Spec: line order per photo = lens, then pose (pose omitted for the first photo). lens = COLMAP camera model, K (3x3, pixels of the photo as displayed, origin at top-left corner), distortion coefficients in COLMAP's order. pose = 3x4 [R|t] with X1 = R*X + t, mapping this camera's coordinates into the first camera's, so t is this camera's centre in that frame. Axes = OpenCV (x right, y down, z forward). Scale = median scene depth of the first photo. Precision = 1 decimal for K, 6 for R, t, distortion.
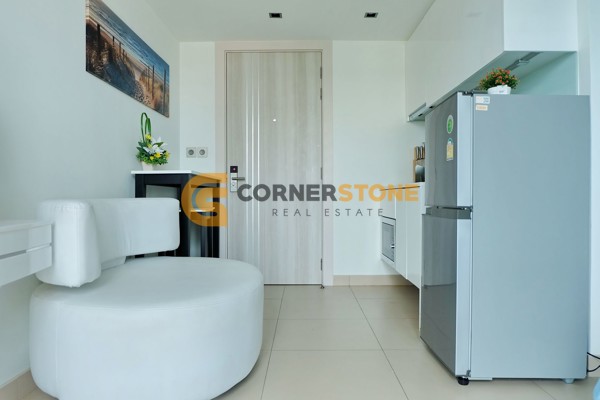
lens RADIAL K [[431.7, 0, 300.0], [0, 431.7, 200.0], [0, 0, 1]] dist [-0.004984, -0.002977]
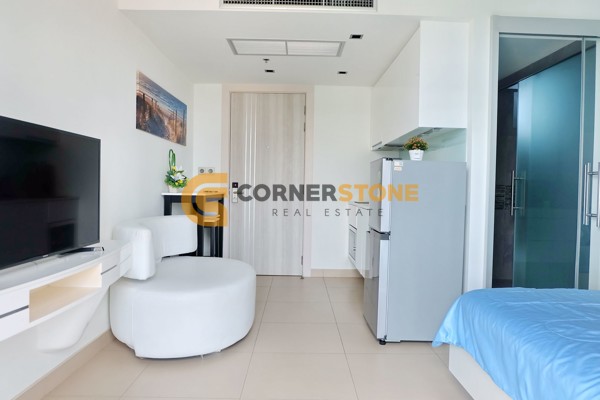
lens RADIAL K [[418.4, 0, 300.0], [0, 418.4, 200.0], [0, 0, 1]] dist [-0.016774, 0.001996]
pose [[0.999703, 0.020573, 0.013029, 0.026733], [-0.020923, 0.999407, 0.027331, -0.072419], [-0.012459, -0.027595, 0.999542, -0.273202]]
